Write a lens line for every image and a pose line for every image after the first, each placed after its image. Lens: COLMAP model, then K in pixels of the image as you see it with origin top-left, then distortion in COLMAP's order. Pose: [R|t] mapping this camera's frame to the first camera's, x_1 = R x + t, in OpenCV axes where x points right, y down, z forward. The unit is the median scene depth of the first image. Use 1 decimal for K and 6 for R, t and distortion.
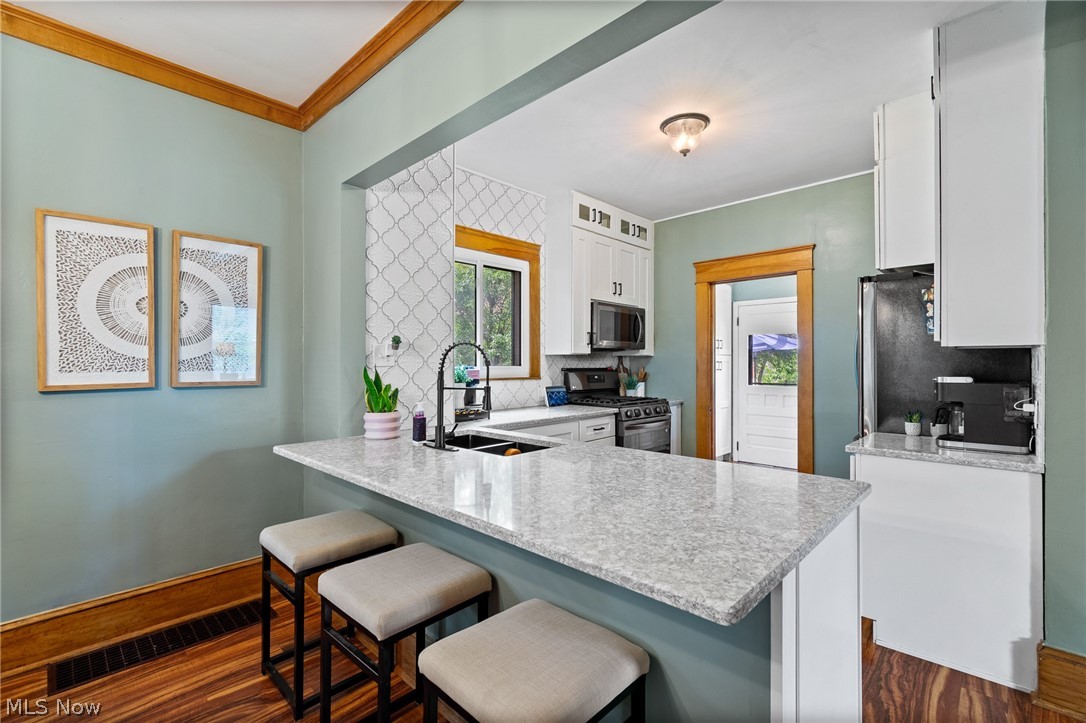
lens RADIAL K [[483.0, 0, 549.7], [0, 483.0, 363.3], [0, 0, 1]] dist [0.002003, 0.000428]
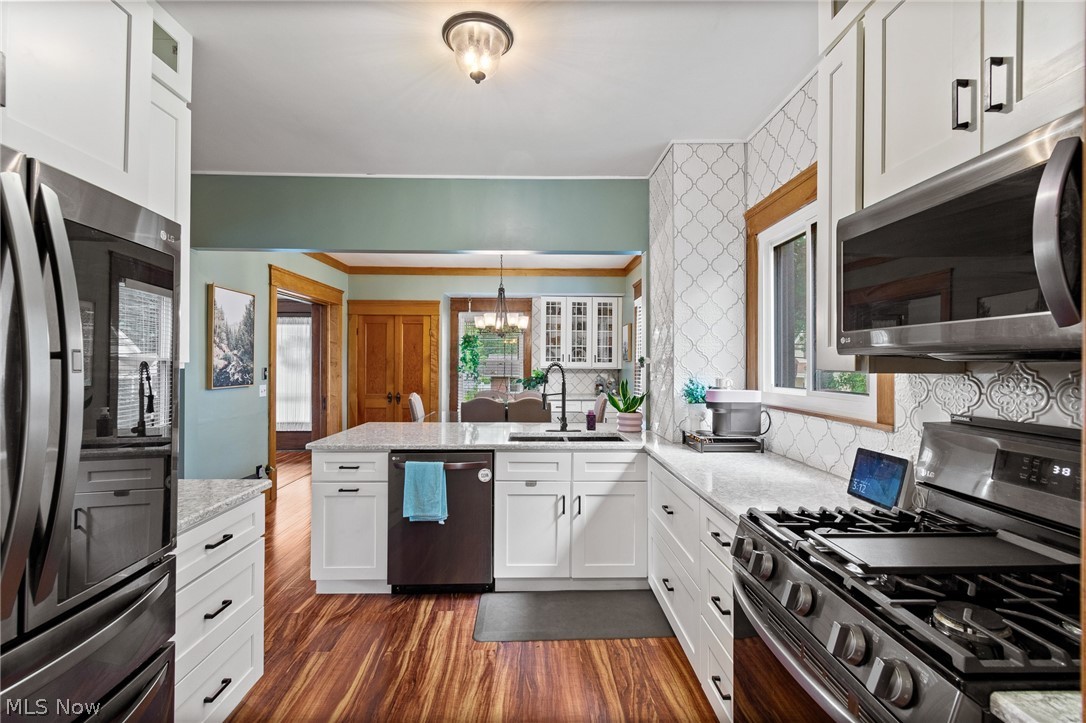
lens RADIAL K [[484.9, 0, 543.0], [0, 484.9, 362.9], [0, 0, 1]] dist [0.001340, -0.000765]
pose [[-0.712808, -0.003525, -0.701351, 0.707747], [-0.004625, 0.999989, -0.000325, -0.036225], [0.701344, 0.003012, -0.712816, 1.591179]]
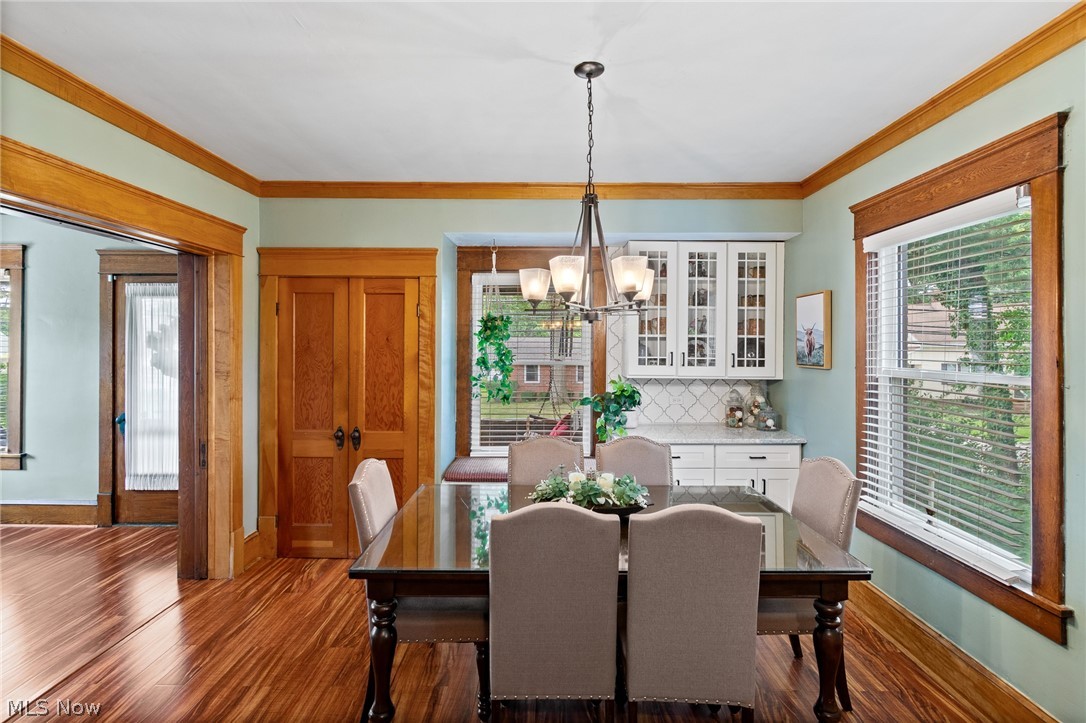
lens RADIAL K [[531.1, 0, 545.5], [0, 531.1, 344.3], [0, 0, 1]] dist [-0.002008, -0.000563]
pose [[-0.726925, -0.003812, -0.686706, 0.111945], [-0.004468, 0.999990, -0.000821, -0.099737], [0.686702, 0.002472, -0.726934, 0.688550]]
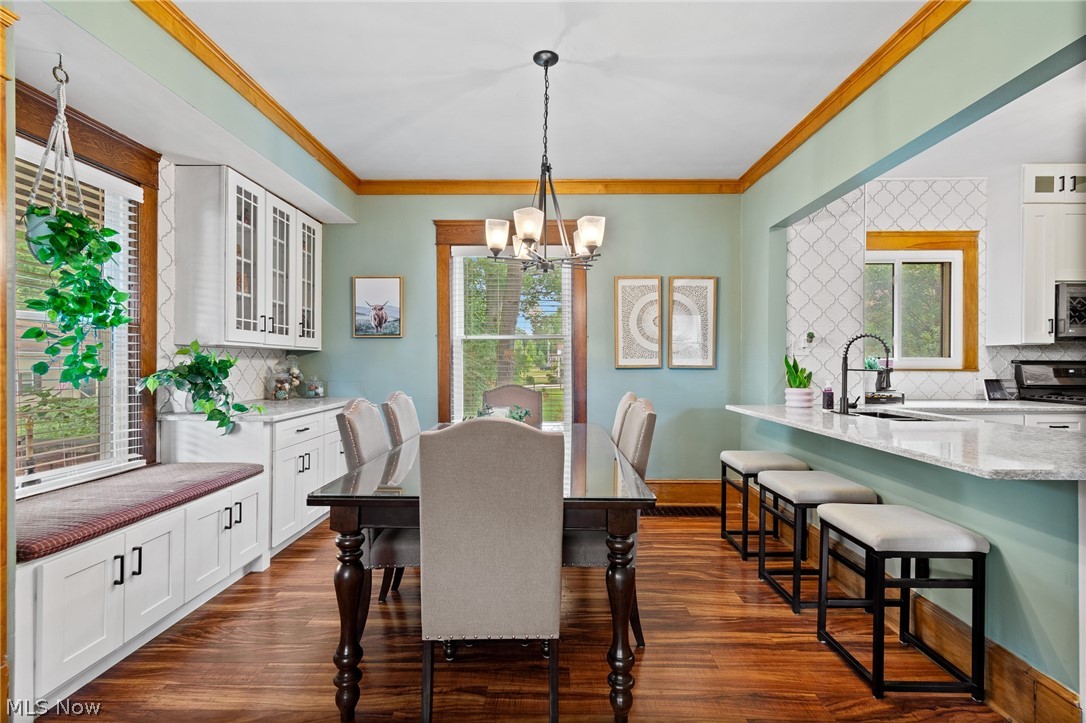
lens RADIAL K [[484.9, 0, 543.0], [0, 484.9, 362.9], [0, 0, 1]] dist [0.001340, -0.000765]
pose [[0.676864, 0.002766, -0.736102, 0.152066], [-0.002779, 0.999995, 0.001203, 0.025015], [0.736102, 0.001232, 0.676869, -0.406721]]
